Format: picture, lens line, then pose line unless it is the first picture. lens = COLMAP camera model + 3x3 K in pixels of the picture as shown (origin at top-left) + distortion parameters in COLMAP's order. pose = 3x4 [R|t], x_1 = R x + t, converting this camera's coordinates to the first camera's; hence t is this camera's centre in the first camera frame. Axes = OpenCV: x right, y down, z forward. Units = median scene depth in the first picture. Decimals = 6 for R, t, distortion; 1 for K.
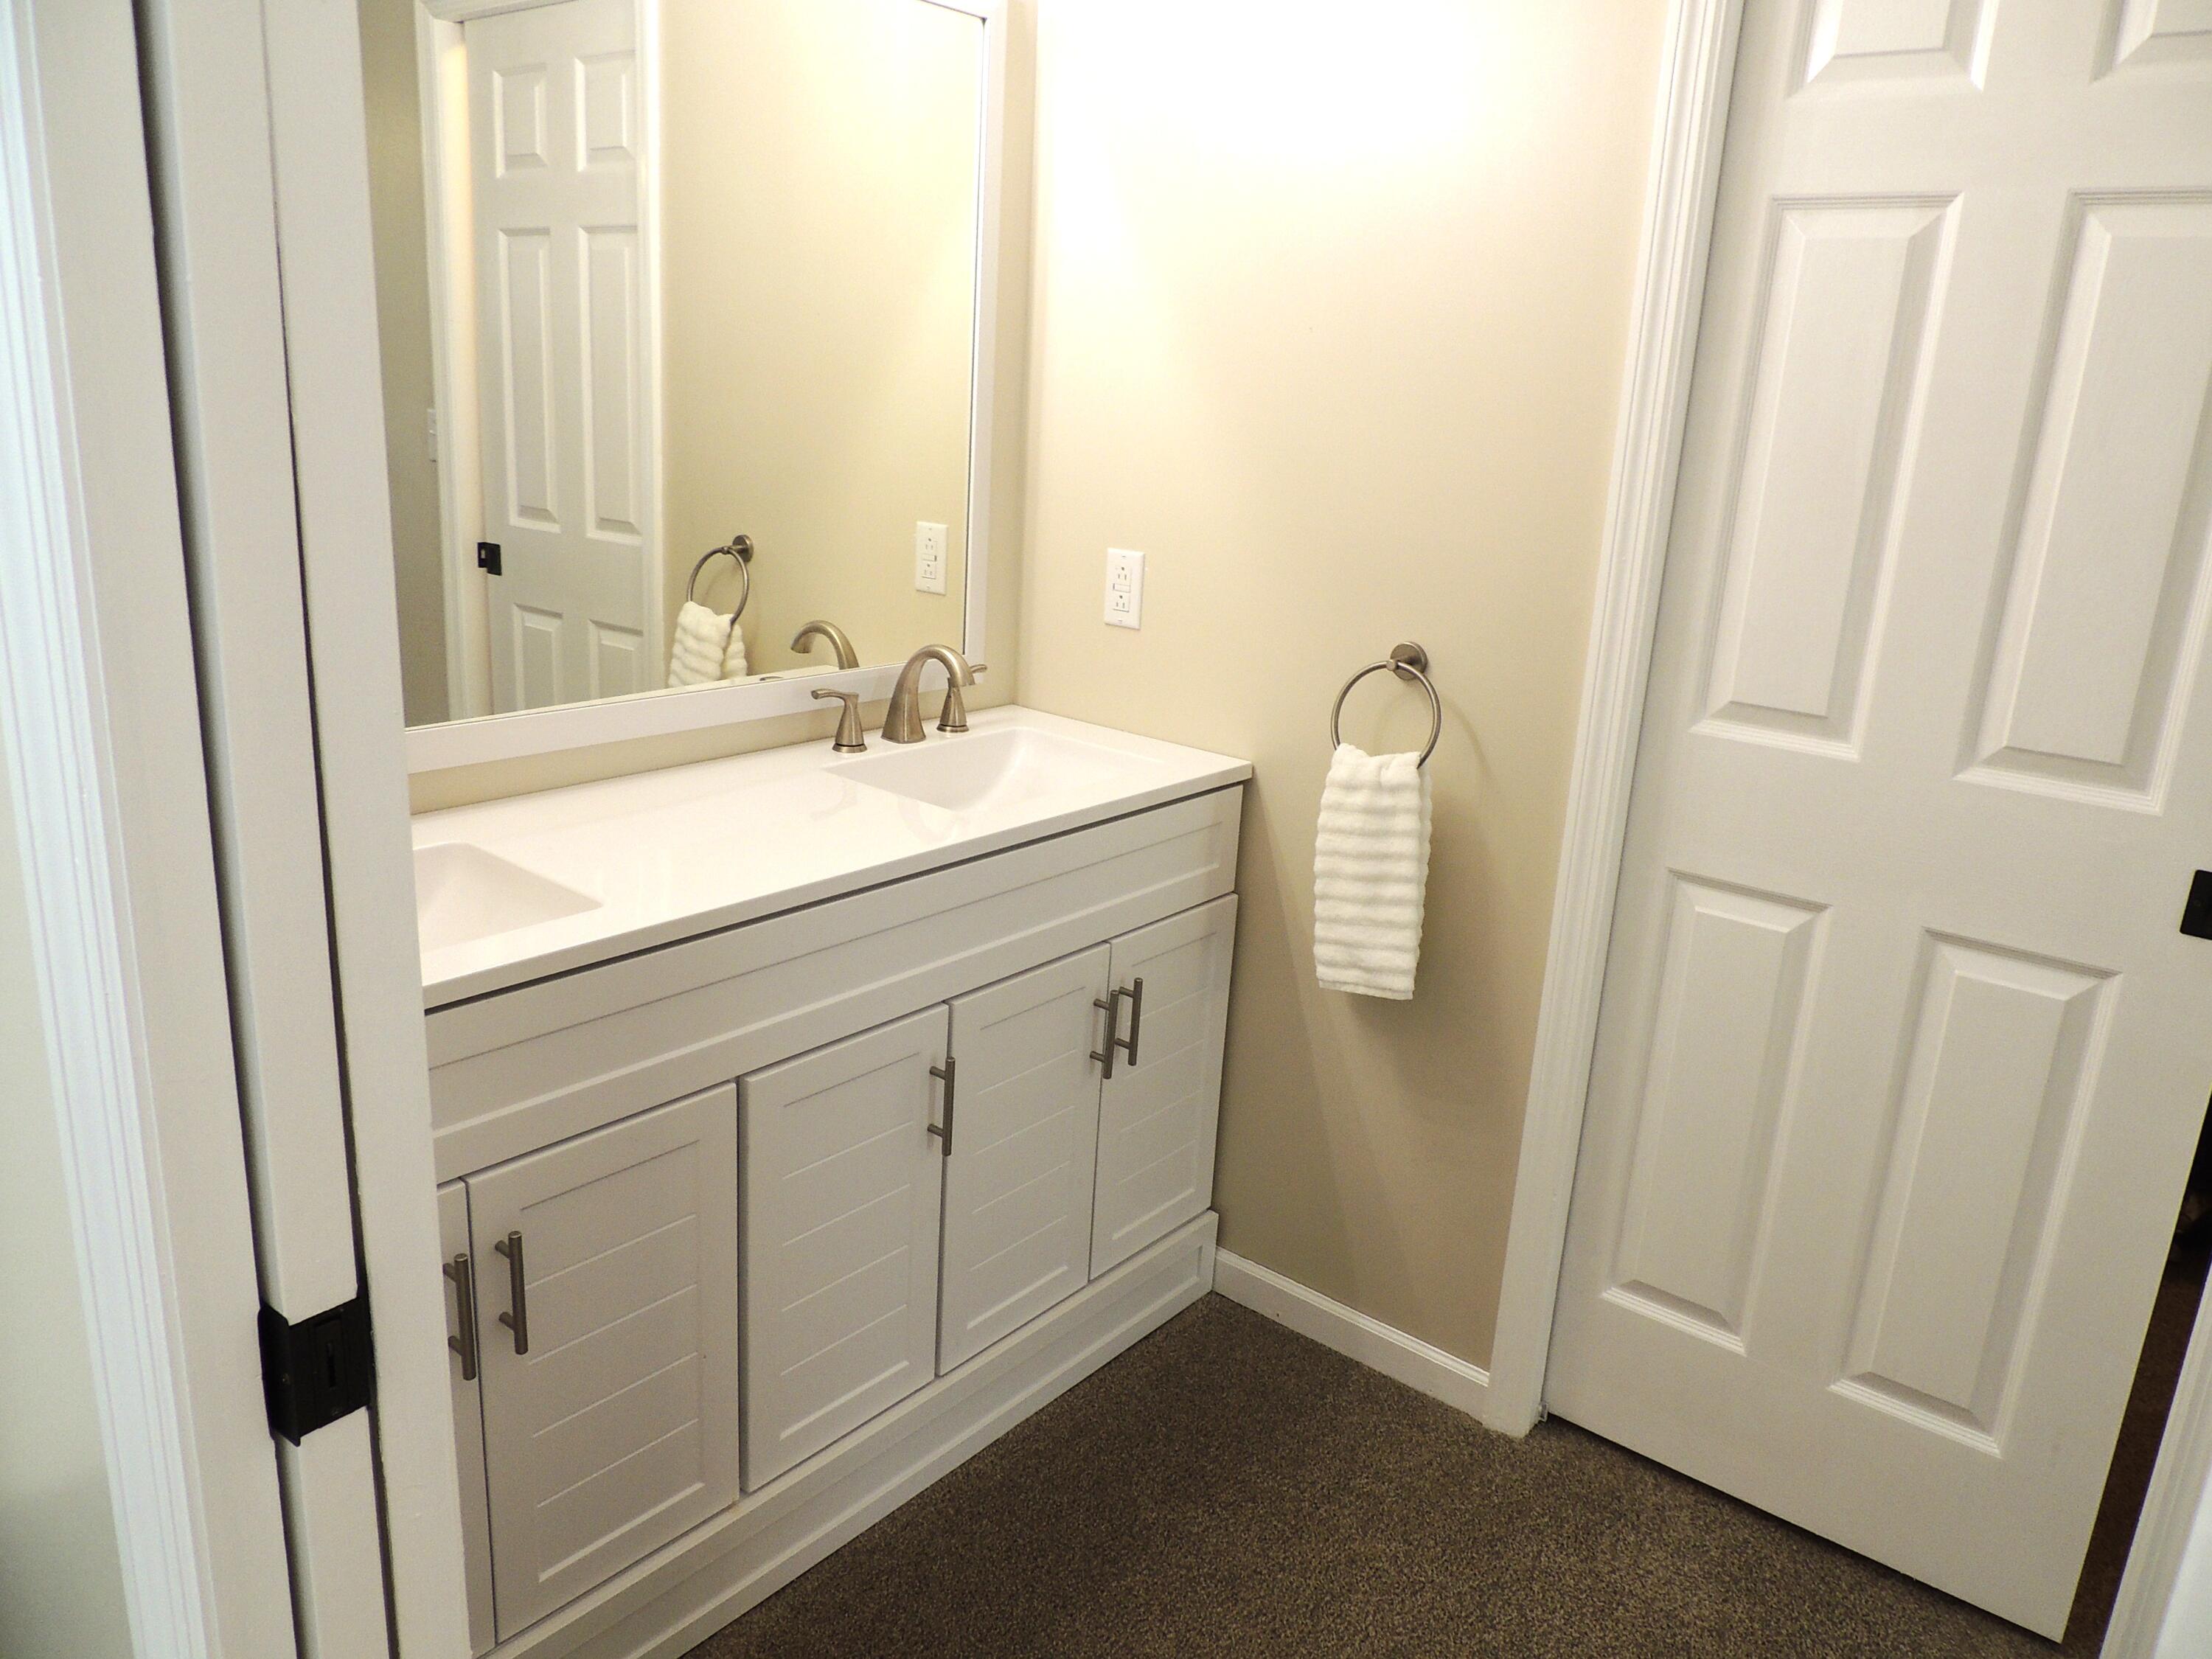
lens RADIAL K [[1566.8, 0, 1068.5], [0, 1566.8, 815.6], [0, 0, 1]] dist [-0.025144, 0.001370]
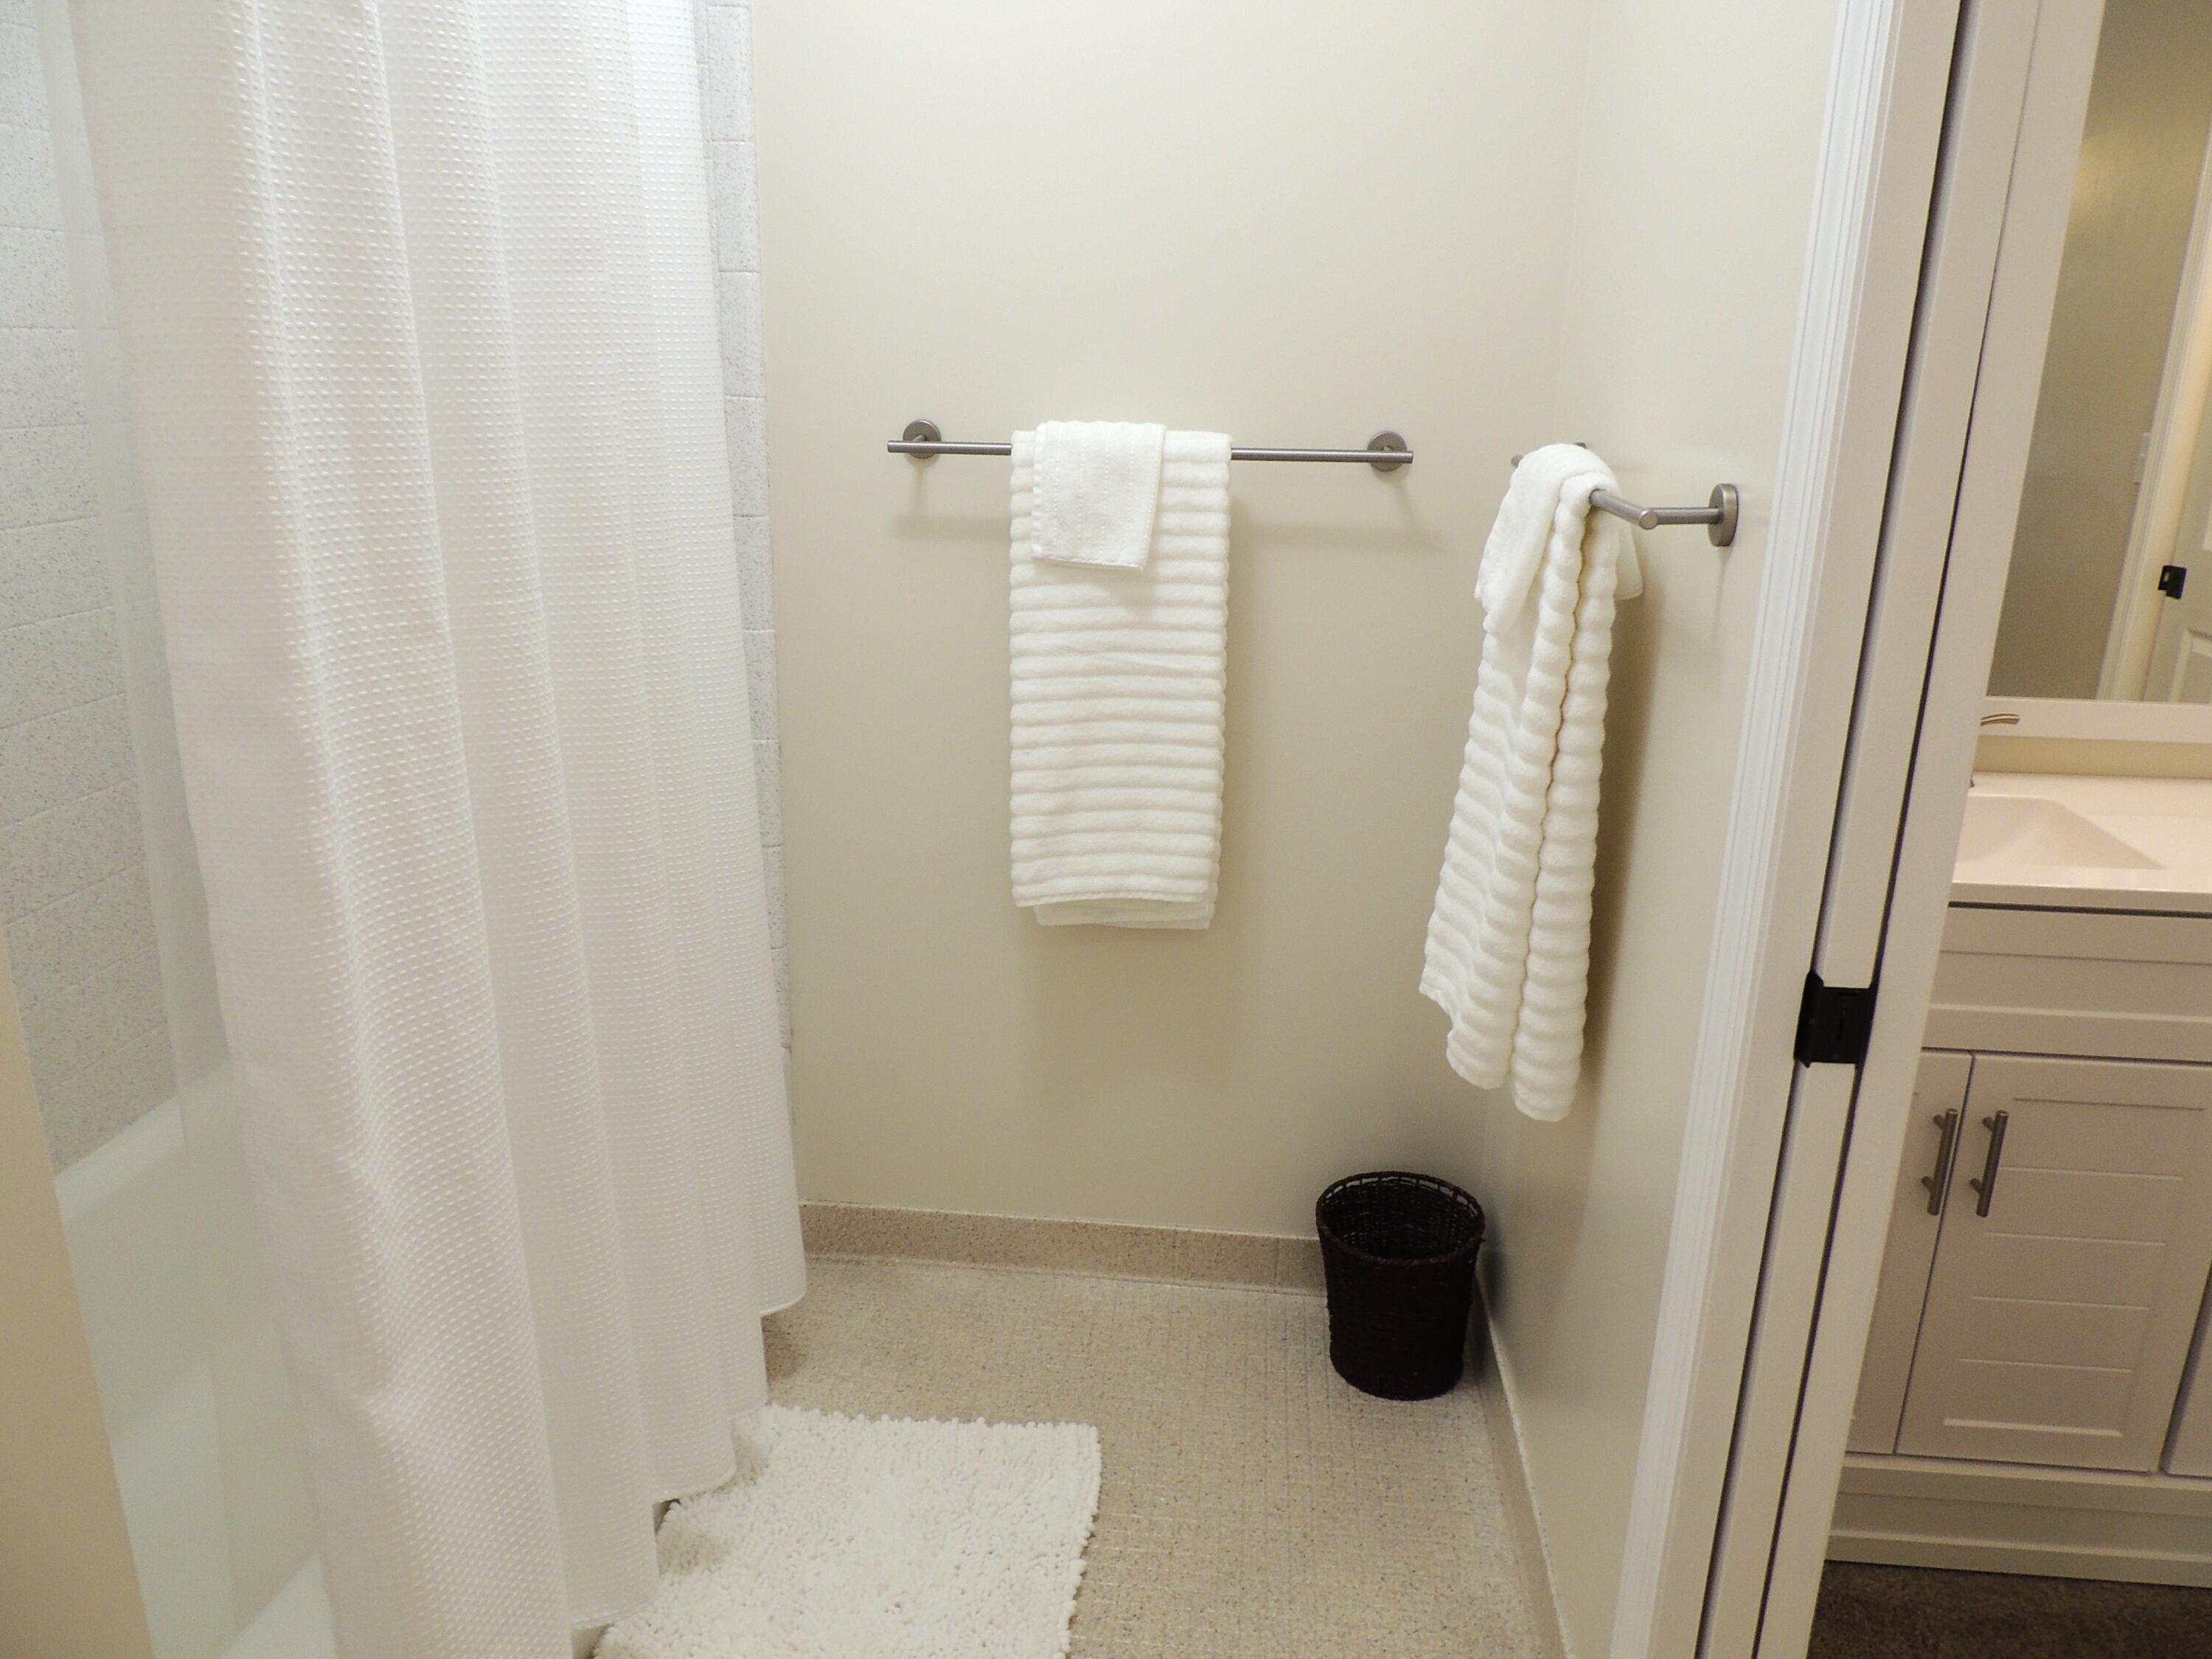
lens RADIAL K [[1566.8, 0, 1091.6], [0, 1566.8, 840.2], [0, 0, 1]] dist [-0.025144, 0.001370]
pose [[0.558618, 0.206555, -0.803294, 0.162466], [-0.210111, 0.972145, 0.103860, 0.085632], [0.802371, 0.110763, 0.586457, -0.273177]]
